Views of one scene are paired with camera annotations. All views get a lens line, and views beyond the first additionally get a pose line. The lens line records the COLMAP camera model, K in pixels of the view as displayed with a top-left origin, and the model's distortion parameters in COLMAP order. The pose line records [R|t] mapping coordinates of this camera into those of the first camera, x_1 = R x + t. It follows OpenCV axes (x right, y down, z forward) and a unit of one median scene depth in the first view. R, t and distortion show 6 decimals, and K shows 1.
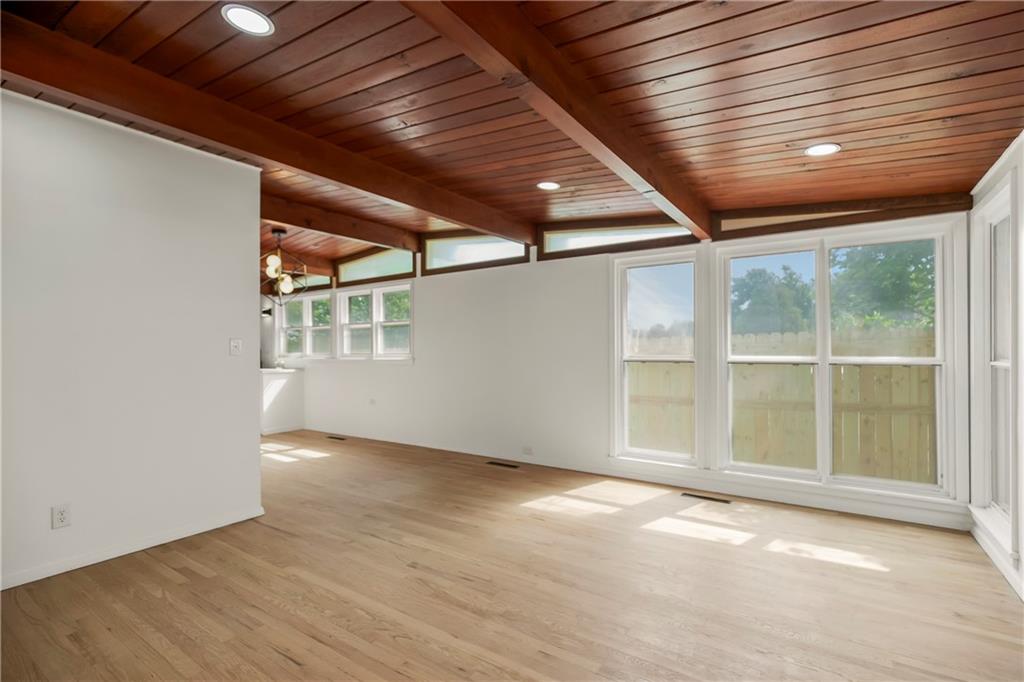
lens RADIAL K [[471.5, 0, 511.0], [0, 471.5, 339.5], [0, 0, 1]] dist [-0.001209, 0.000192]
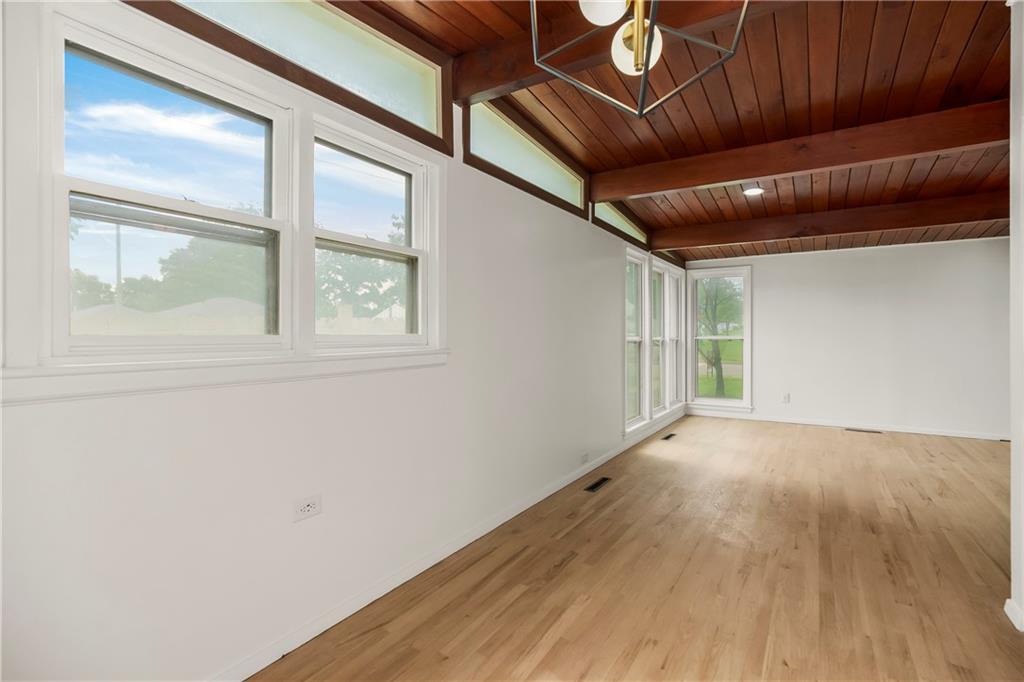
lens RADIAL K [[473.8, 0, 533.7], [0, 473.8, 338.8], [0, 0, 1]] dist [-0.002254, -0.000139]
pose [[-0.056991, -0.001482, 0.998374, -1.016082], [-0.013999, 0.999902, 0.000685, 0.048260], [-0.998277, -0.013937, -0.057007, 1.536123]]
